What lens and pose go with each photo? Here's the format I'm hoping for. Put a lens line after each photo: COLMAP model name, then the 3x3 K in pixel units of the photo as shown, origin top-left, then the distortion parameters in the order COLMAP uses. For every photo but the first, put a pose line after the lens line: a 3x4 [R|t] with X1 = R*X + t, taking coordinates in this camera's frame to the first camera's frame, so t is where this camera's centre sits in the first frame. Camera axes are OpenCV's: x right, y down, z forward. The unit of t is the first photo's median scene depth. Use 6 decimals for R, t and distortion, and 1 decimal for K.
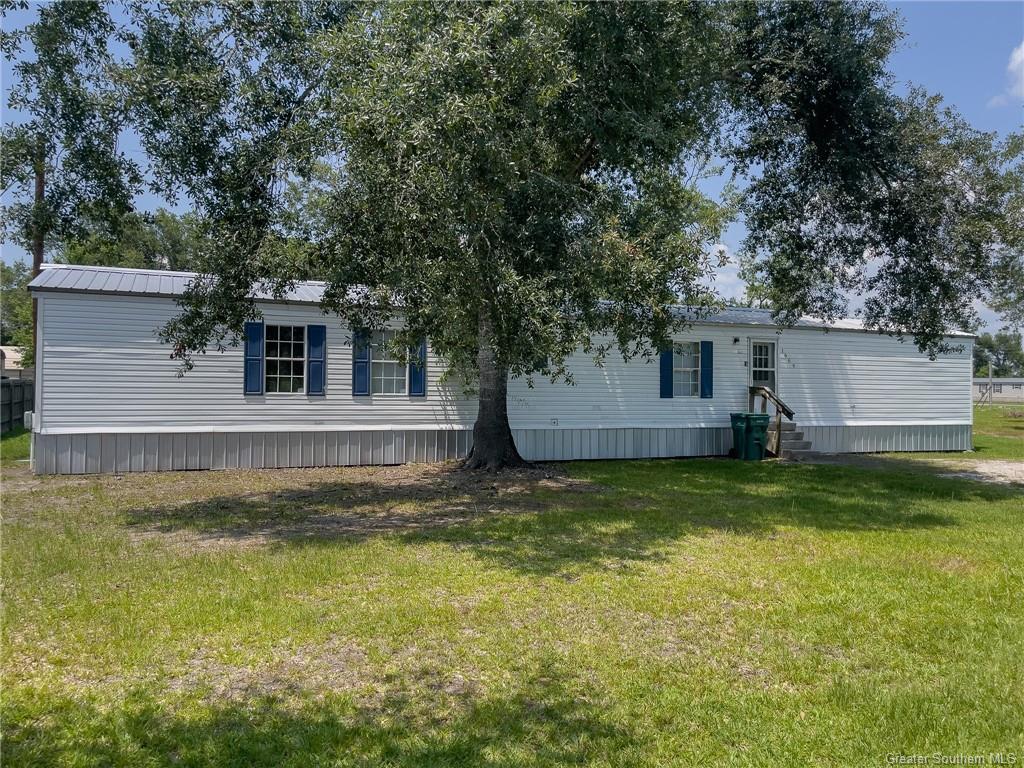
lens RADIAL K [[761.8, 0, 532.3], [0, 761.8, 390.2], [0, 0, 1]] dist [0.066387, -0.075774]
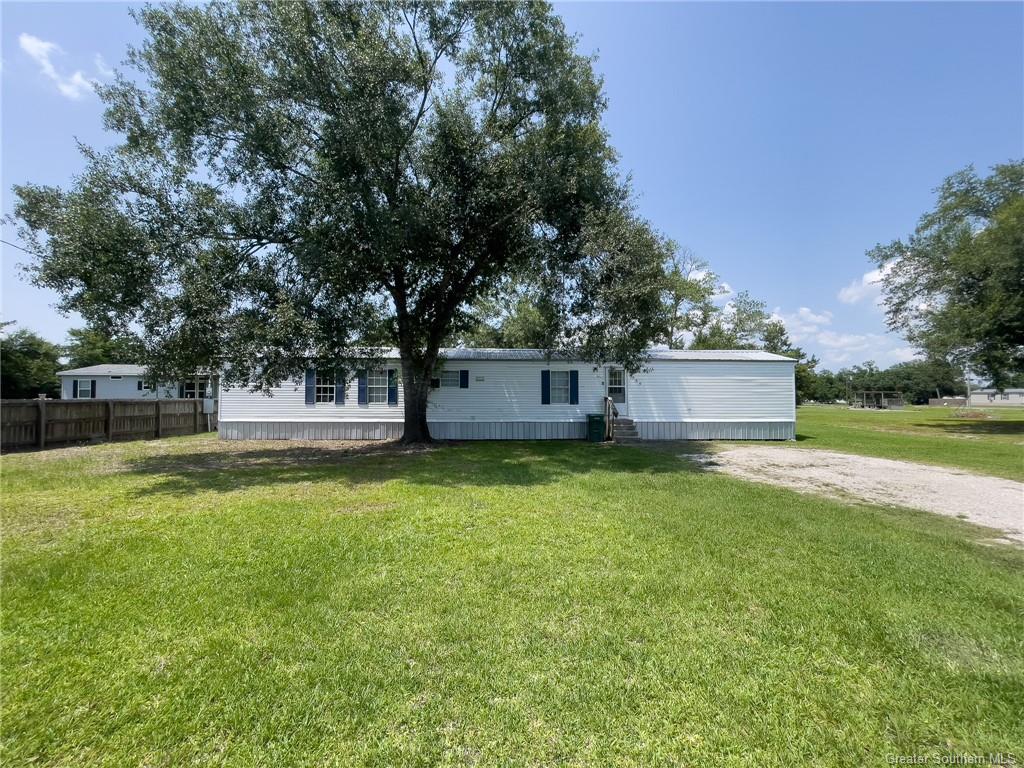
lens RADIAL K [[410.3, 0, 512.0], [0, 410.3, 384.0], [0, 0, 1]] dist [-0.001350, -0.000039]
pose [[0.936037, -0.022079, -0.351209, 0.476979], [0.007442, 0.999049, -0.042971, 0.004044], [0.351823, 0.037609, 0.935311, 0.133619]]
